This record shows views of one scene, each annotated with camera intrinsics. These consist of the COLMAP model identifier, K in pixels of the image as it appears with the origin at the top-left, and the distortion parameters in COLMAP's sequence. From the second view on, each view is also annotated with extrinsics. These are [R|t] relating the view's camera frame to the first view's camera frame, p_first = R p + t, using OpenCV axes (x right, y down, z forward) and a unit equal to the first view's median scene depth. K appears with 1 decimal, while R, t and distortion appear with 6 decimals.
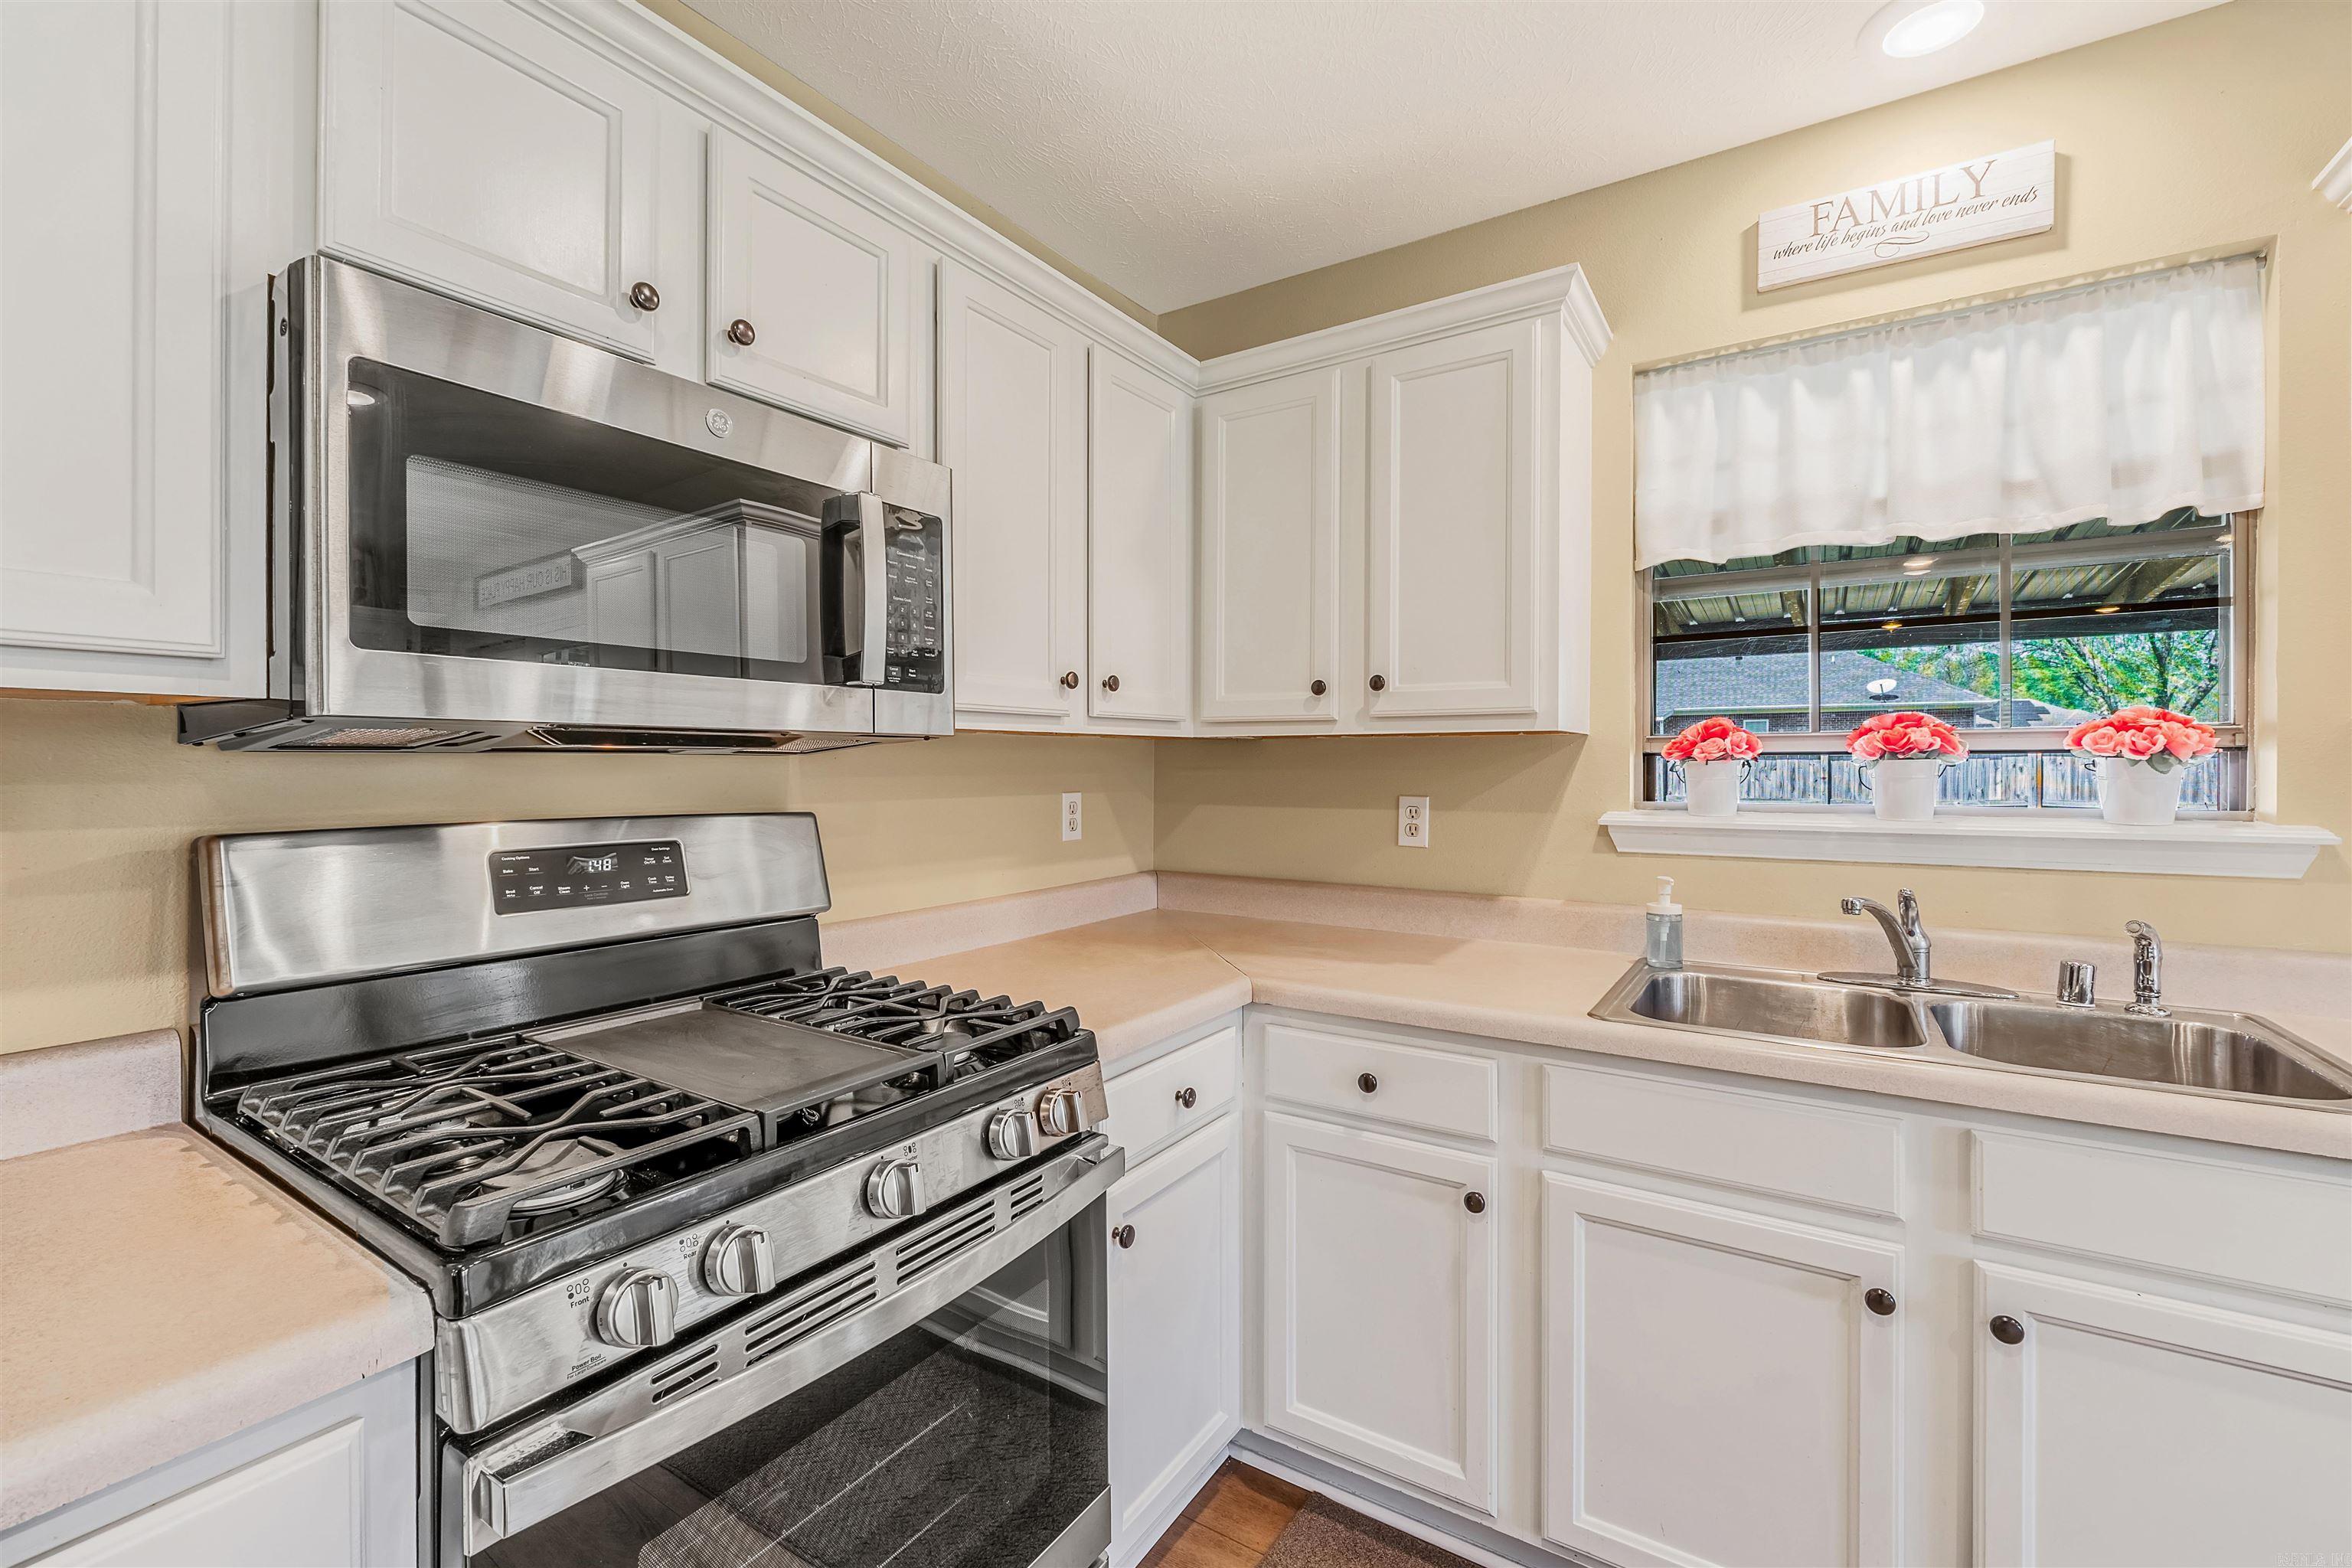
lens RADIAL K [[987.1, 0, 1170.5], [0, 987.1, 771.3], [0, 0, 1]] dist [-0.004385, -0.000178]
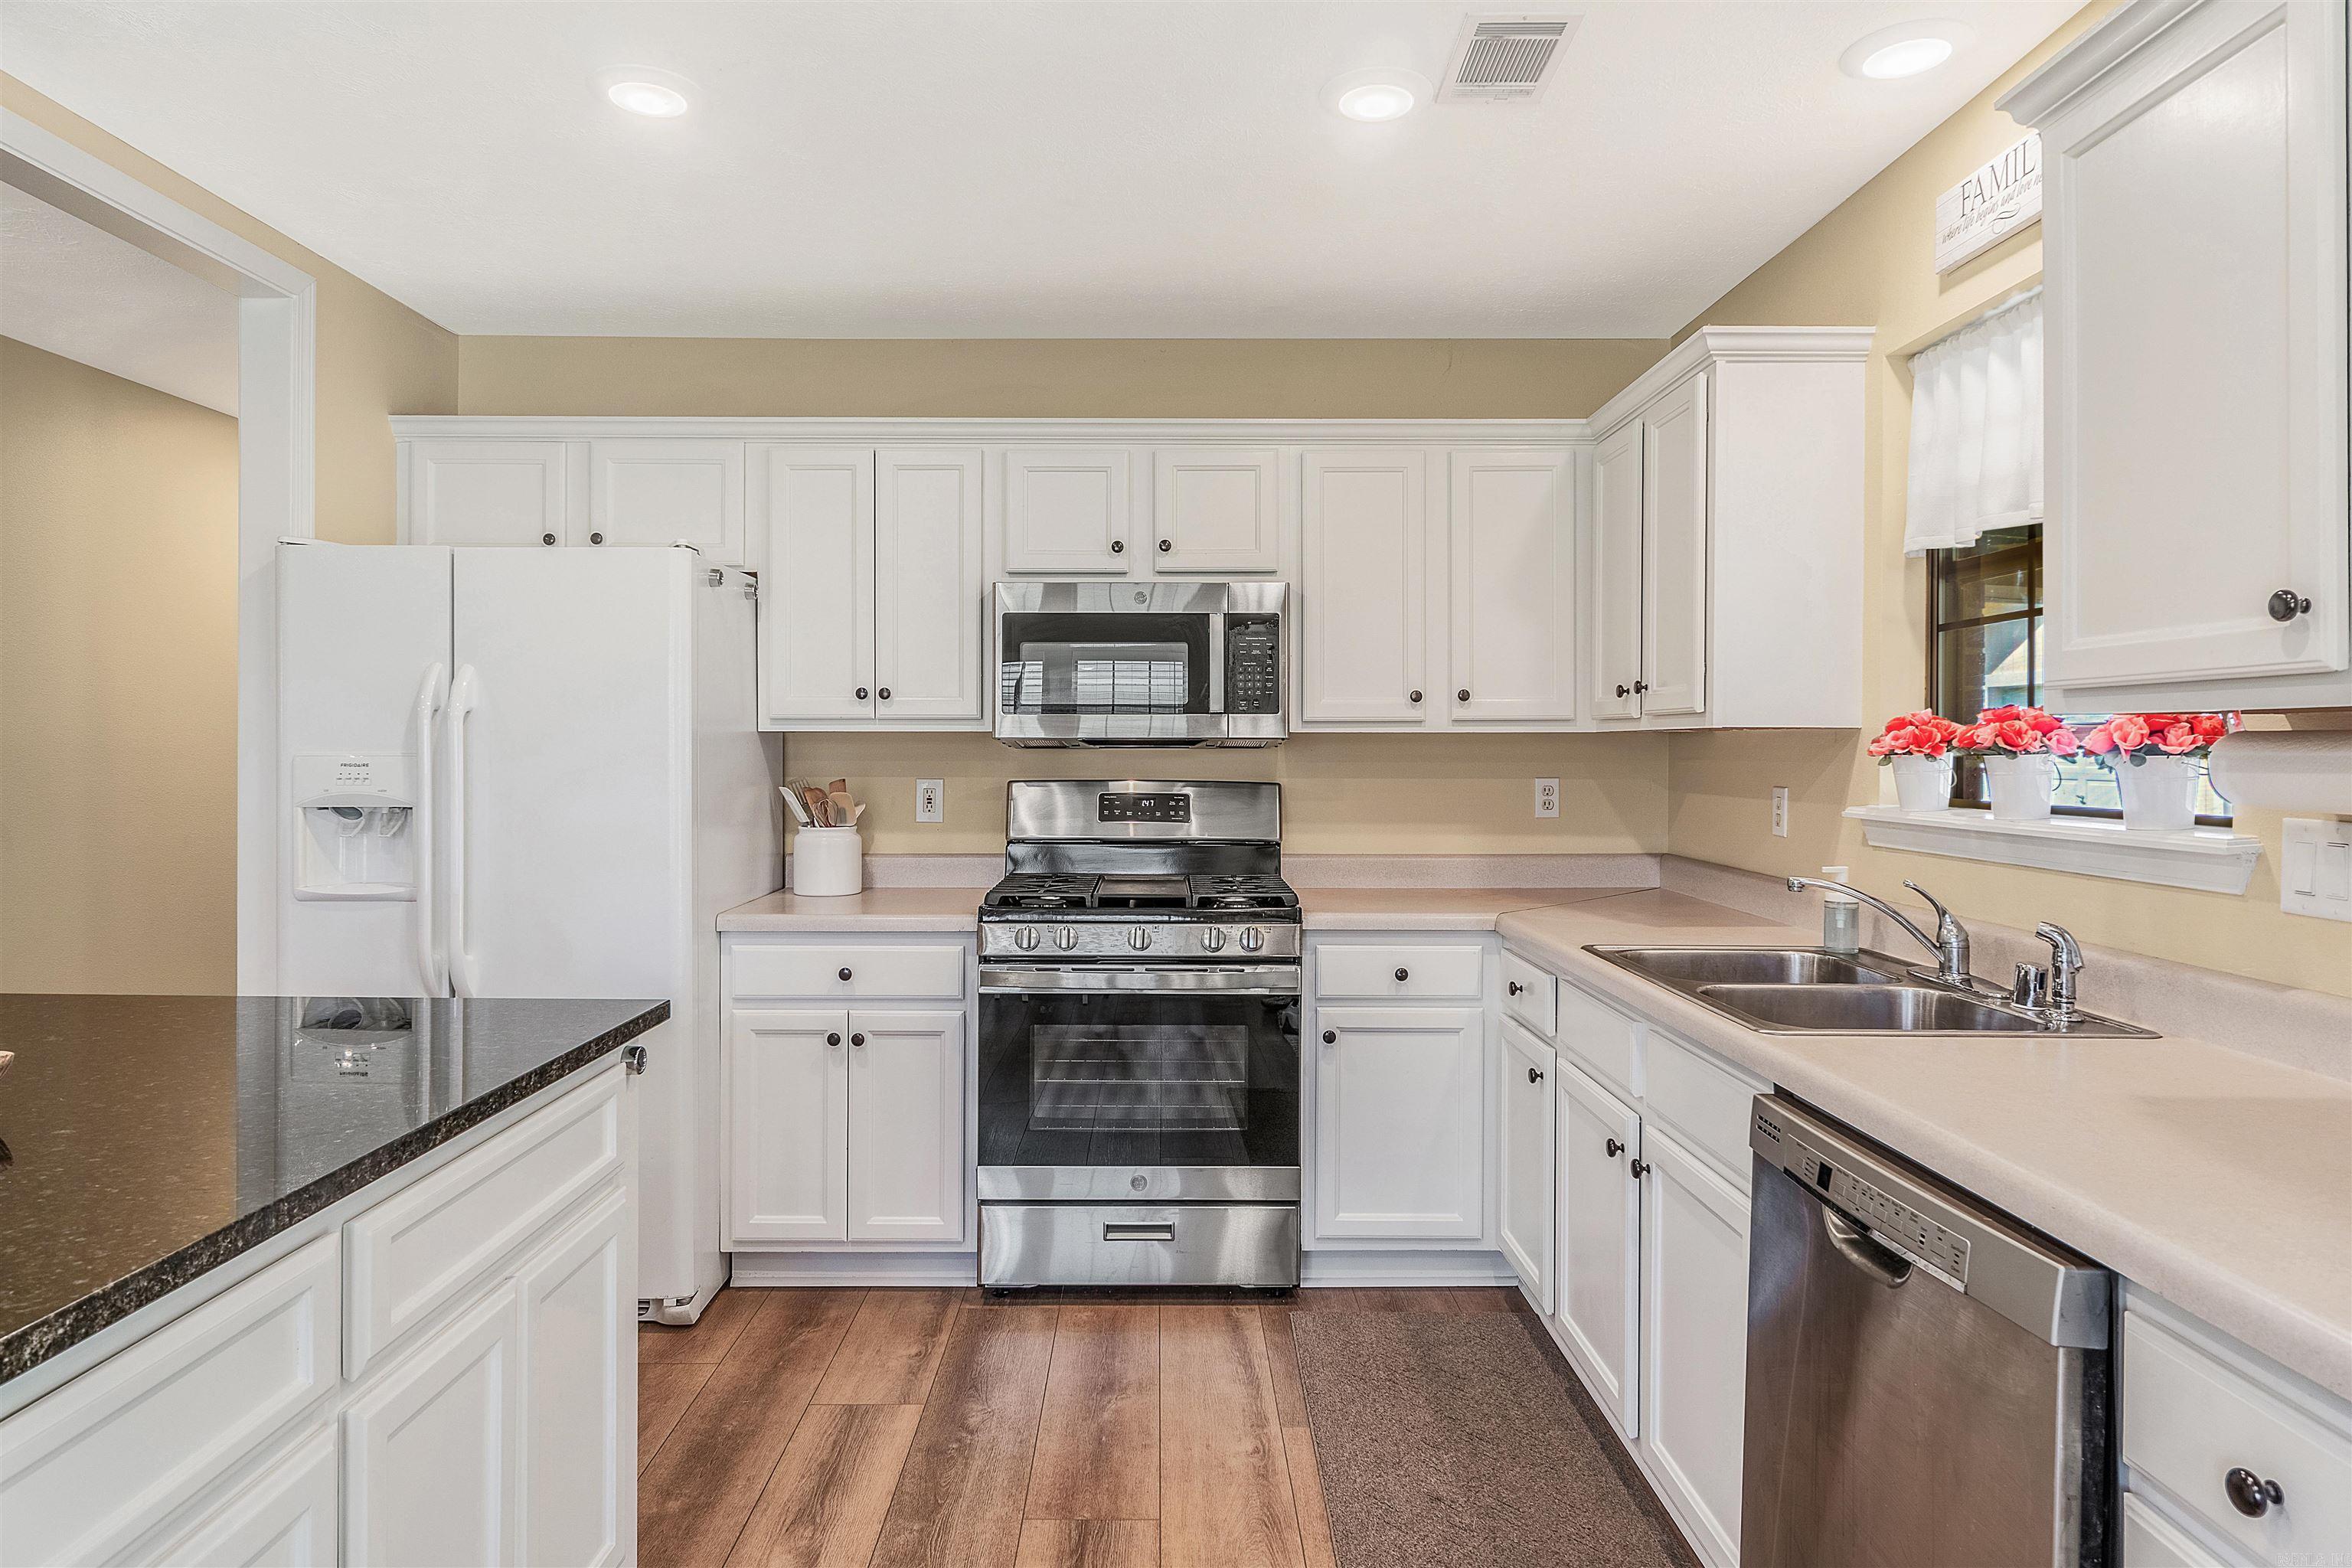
lens RADIAL K [[1374.1, 0, 1169.8], [0, 1374.1, 756.6], [0, 0, 1]] dist [-0.001273, -0.000725]
pose [[0.555327, 0.007002, -0.831603, 1.422744], [-0.008165, 0.999962, 0.002967, -0.007565], [0.831592, 0.005143, 0.555363, -0.426939]]
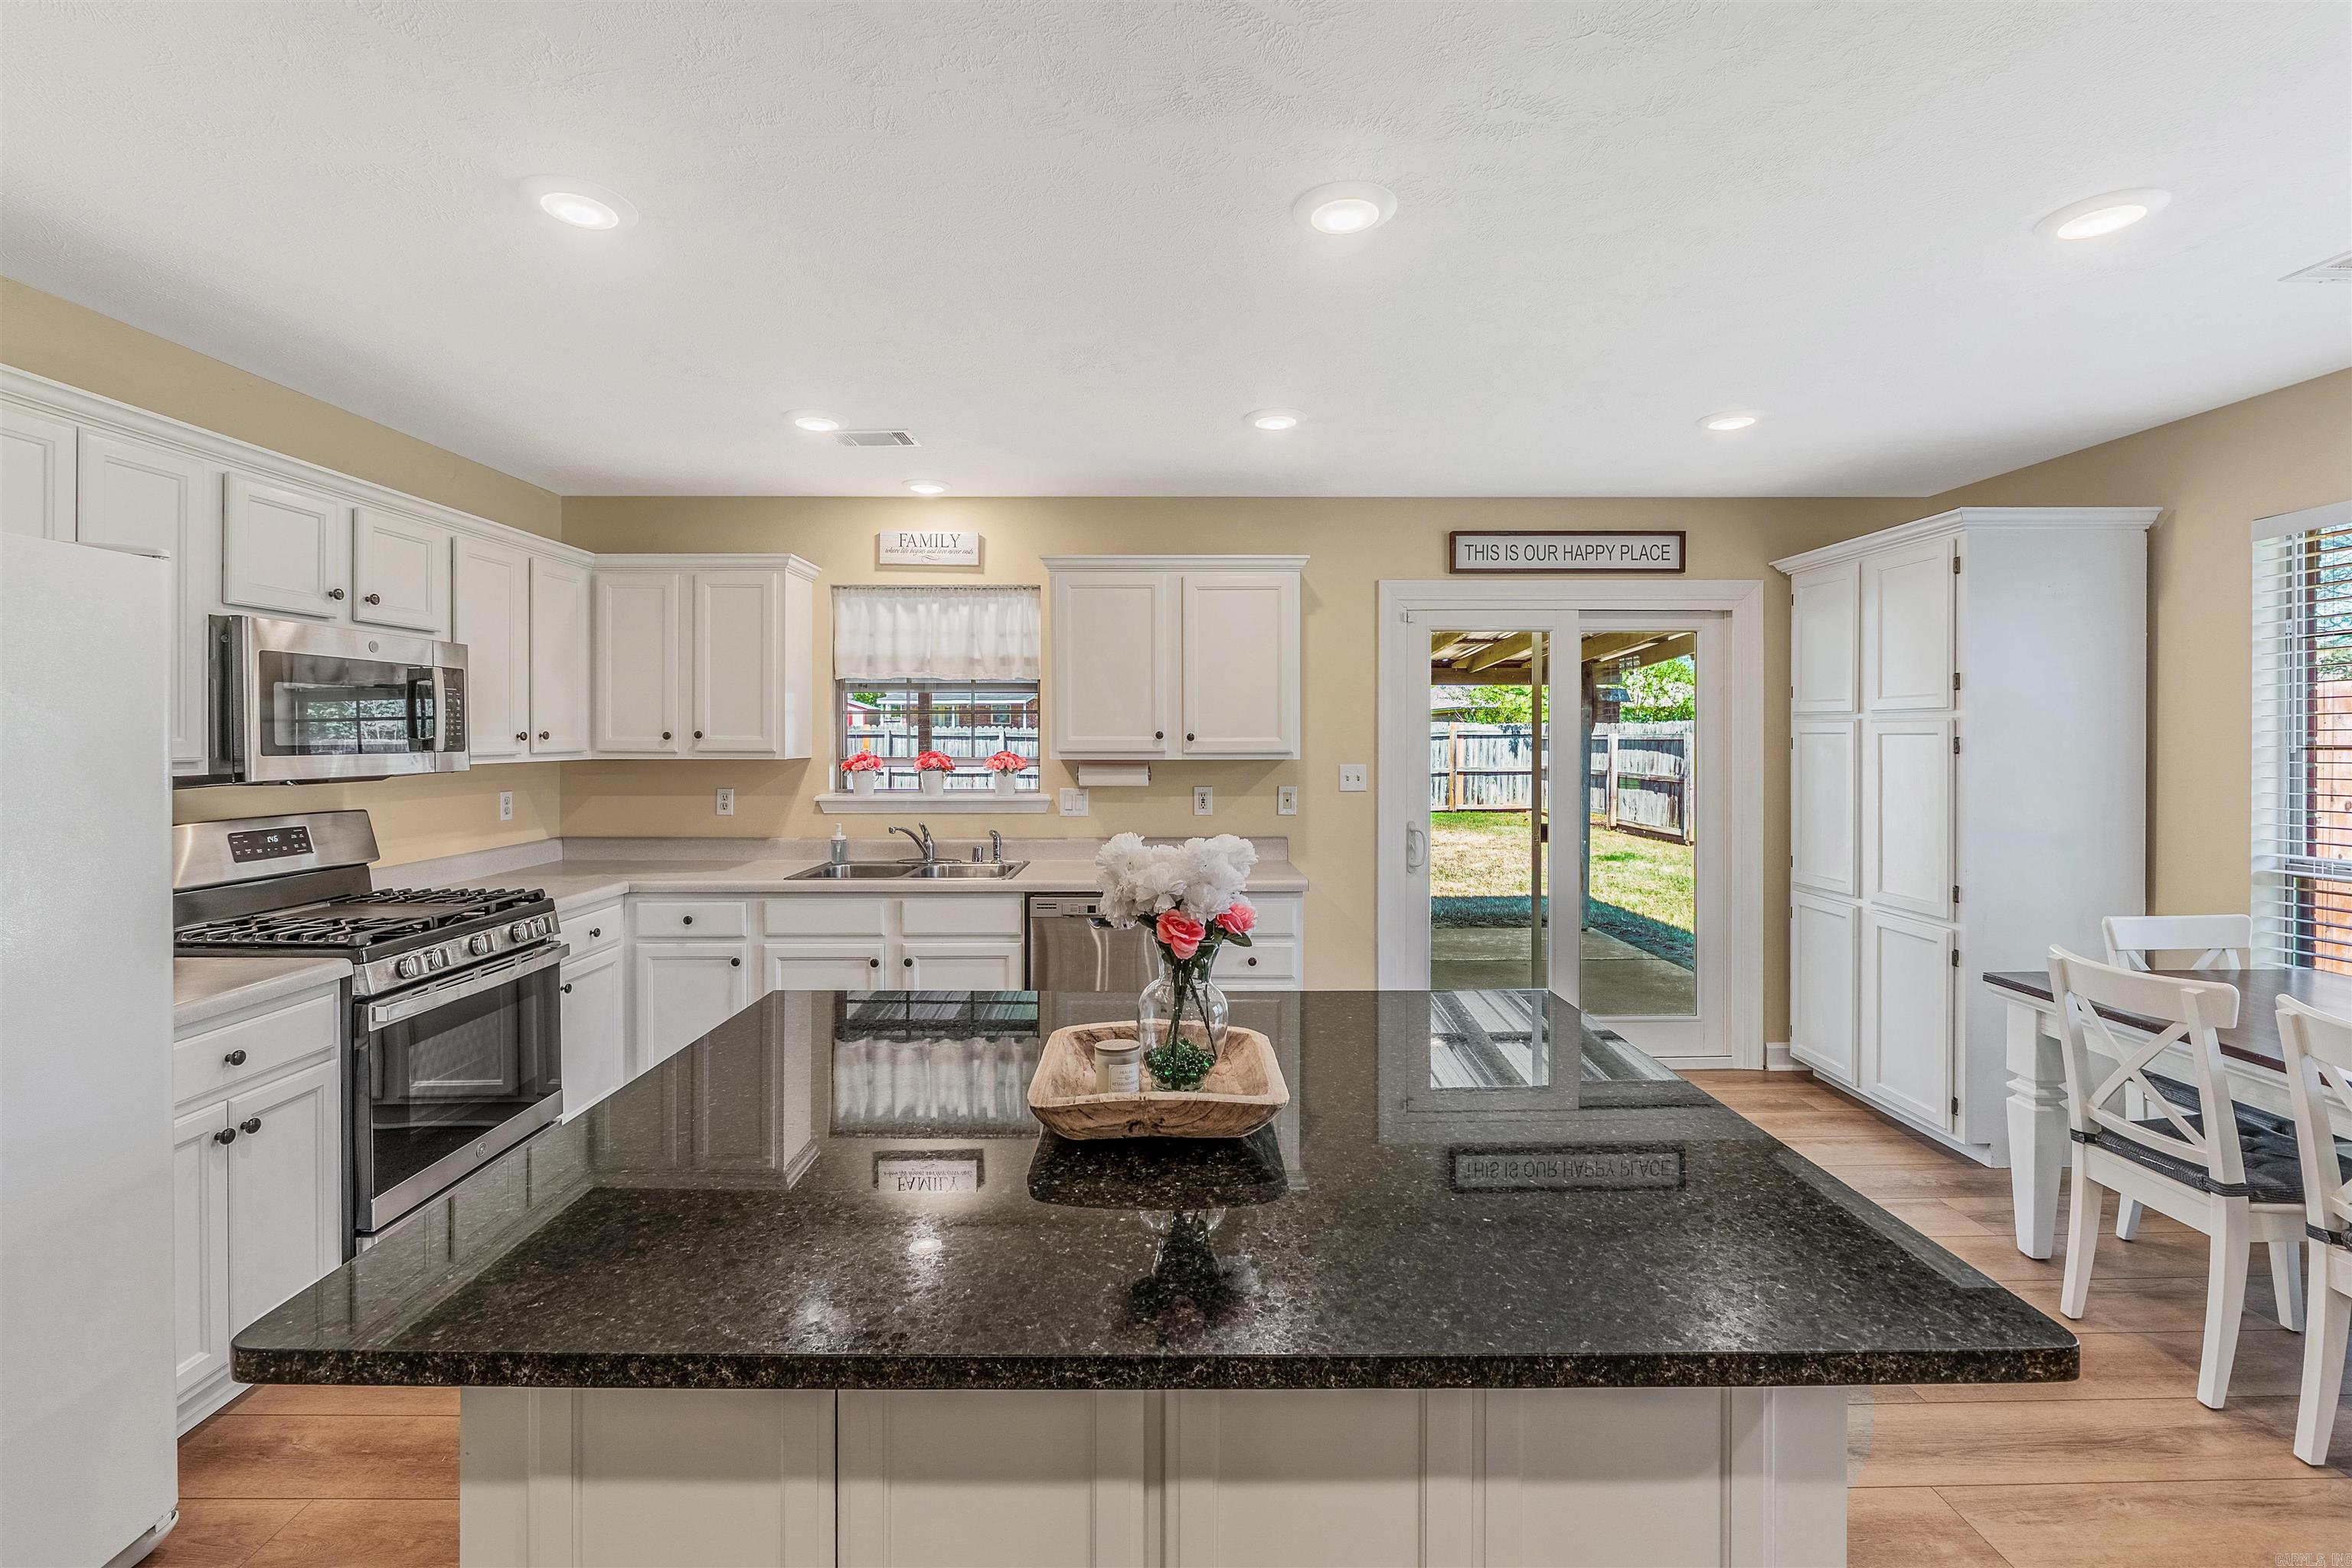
lens RADIAL K [[986.8, 0, 1169.8], [0, 986.8, 747.0], [0, 0, 1]] dist [-0.006845, 0.000241]
pose [[0.833741, -0.004765, 0.552135, -0.112961], [0.002946, 0.999987, 0.004182, -0.078765], [-0.552148, -0.001860, 0.833744, -1.375436]]
